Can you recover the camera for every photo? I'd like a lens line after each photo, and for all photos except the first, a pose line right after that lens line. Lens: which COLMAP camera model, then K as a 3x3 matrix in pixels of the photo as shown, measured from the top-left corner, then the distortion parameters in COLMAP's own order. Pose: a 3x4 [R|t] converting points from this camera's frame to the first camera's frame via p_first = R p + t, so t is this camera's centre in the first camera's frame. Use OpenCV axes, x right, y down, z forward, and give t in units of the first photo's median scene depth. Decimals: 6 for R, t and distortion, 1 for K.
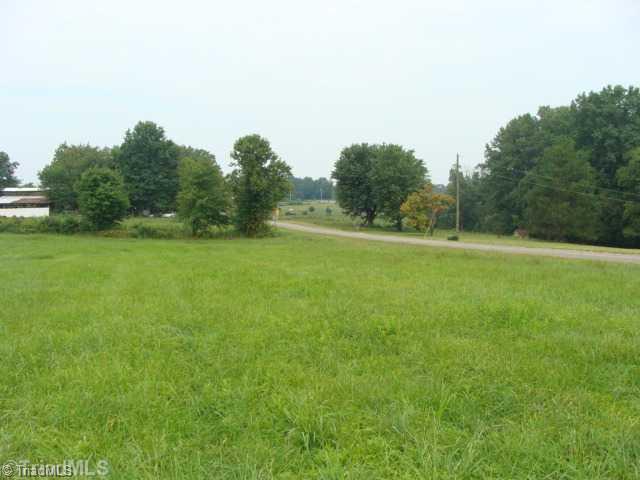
lens RADIAL K [[754.7, 0, 320.1], [0, 754.7, 241.0], [0, 0, 1]] dist [-0.150114, 0.000000]
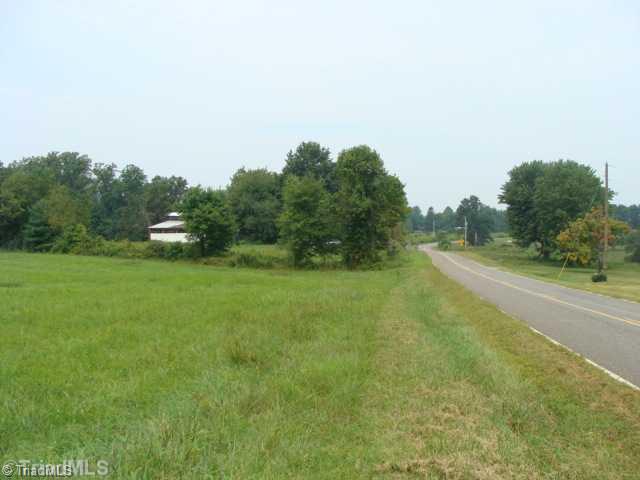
lens RADIAL K [[754.7, 0, 319.8], [0, 754.7, 241.0], [0, 0, 1]] dist [-0.150114, 0.000000]
pose [[0.946520, 0.014599, -0.322313, 0.128629], [-0.028216, 0.998894, -0.037614, -0.003573], [0.321408, 0.044696, 0.945885, 0.186694]]
